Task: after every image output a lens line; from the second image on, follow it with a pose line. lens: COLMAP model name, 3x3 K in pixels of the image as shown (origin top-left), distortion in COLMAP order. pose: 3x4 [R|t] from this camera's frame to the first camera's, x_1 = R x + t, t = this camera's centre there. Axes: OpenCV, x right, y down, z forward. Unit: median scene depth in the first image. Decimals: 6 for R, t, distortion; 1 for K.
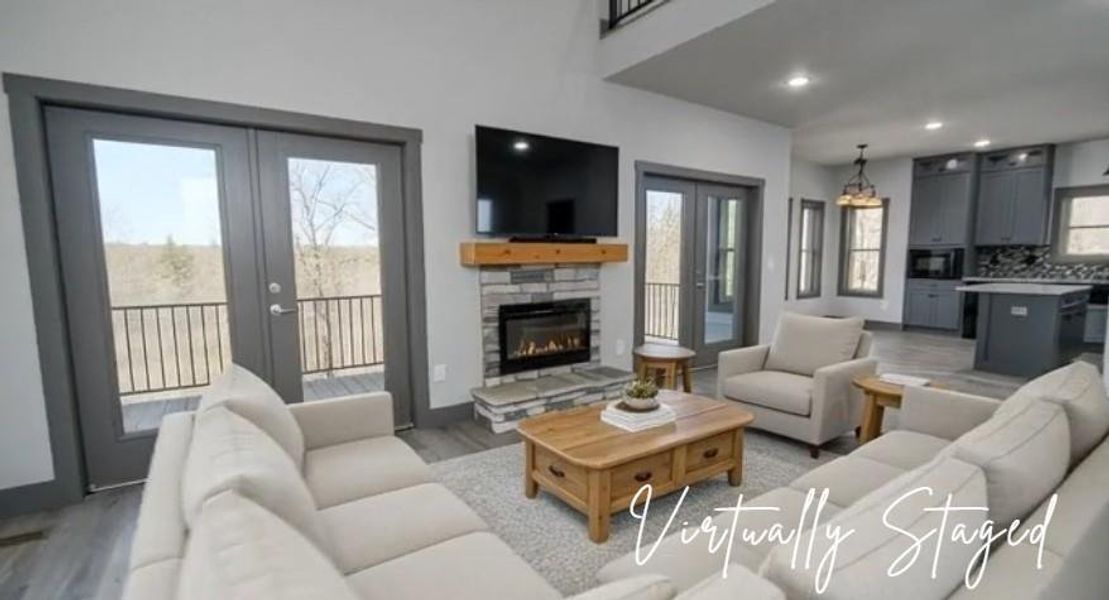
lens RADIAL K [[514.3, 0, 577.7], [0, 514.3, 315.8], [0, 0, 1]] dist [0.001926, -0.000007]
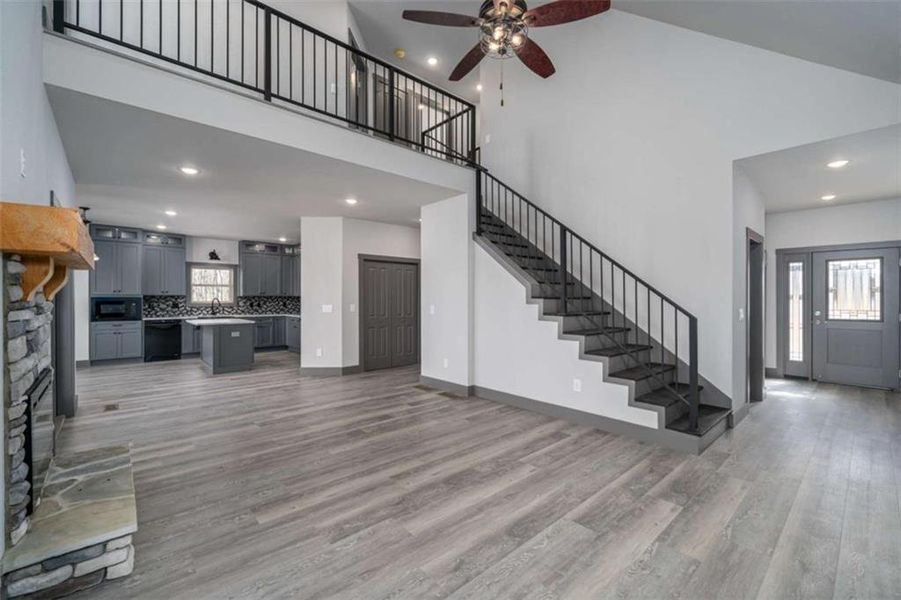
lens RADIAL K [[389.0, 0, 450.5], [0, 389.0, 300.0], [0, 0, 1]] dist [0.003358, 0.000187]
pose [[-0.098736, -0.001122, 0.995113, -0.533442], [0.114514, 0.993343, 0.012482, -0.063819], [-0.988503, 0.115187, -0.097950, 0.439997]]
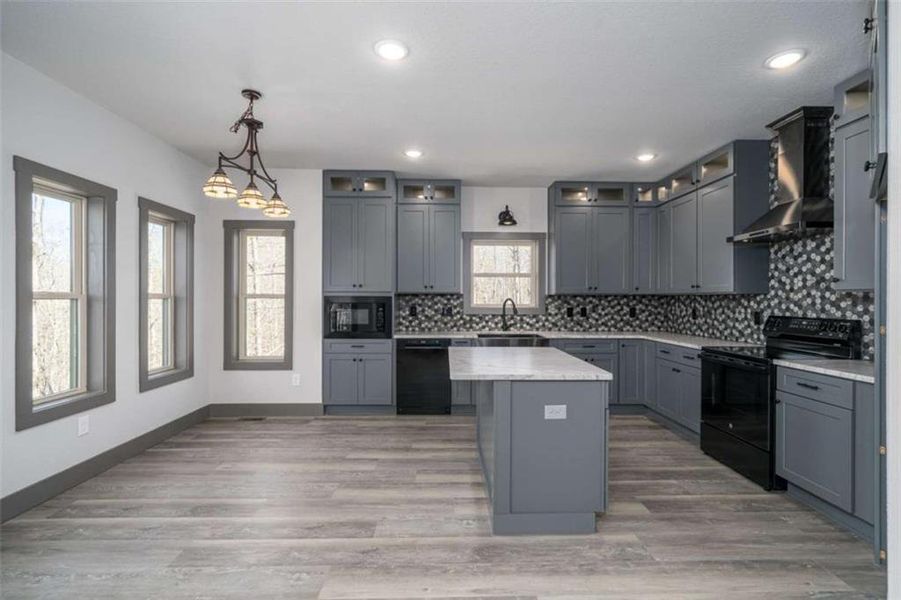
lens RADIAL K [[398.6, 0, 450.5], [0, 398.6, 300.0], [0, 0, 1]] dist [-0.003963, -0.000110]
pose [[0.567560, 0.003841, 0.823323, 0.481574], [0.090396, 0.993653, -0.066951, -0.118167], [-0.818355, 0.112424, 0.563610, 0.903290]]
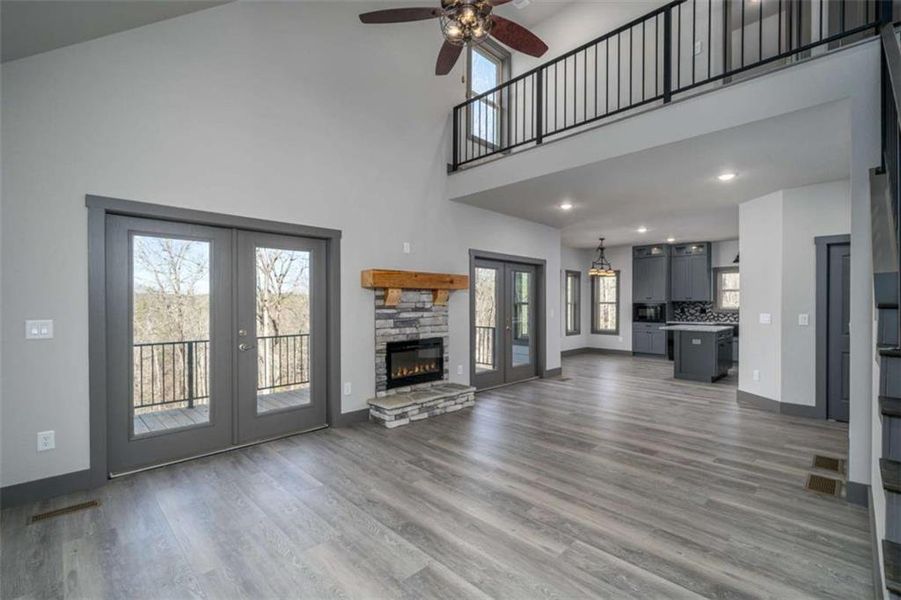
lens RADIAL K [[398.6, 0, 450.5], [0, 398.6, 300.0], [0, 0, 1]] dist [-0.003963, -0.000110]
pose [[0.990115, 0.005413, 0.140153, -0.114067], [0.011583, 0.992686, -0.120167, -0.001318], [-0.139779, 0.120602, 0.982811, -0.168757]]
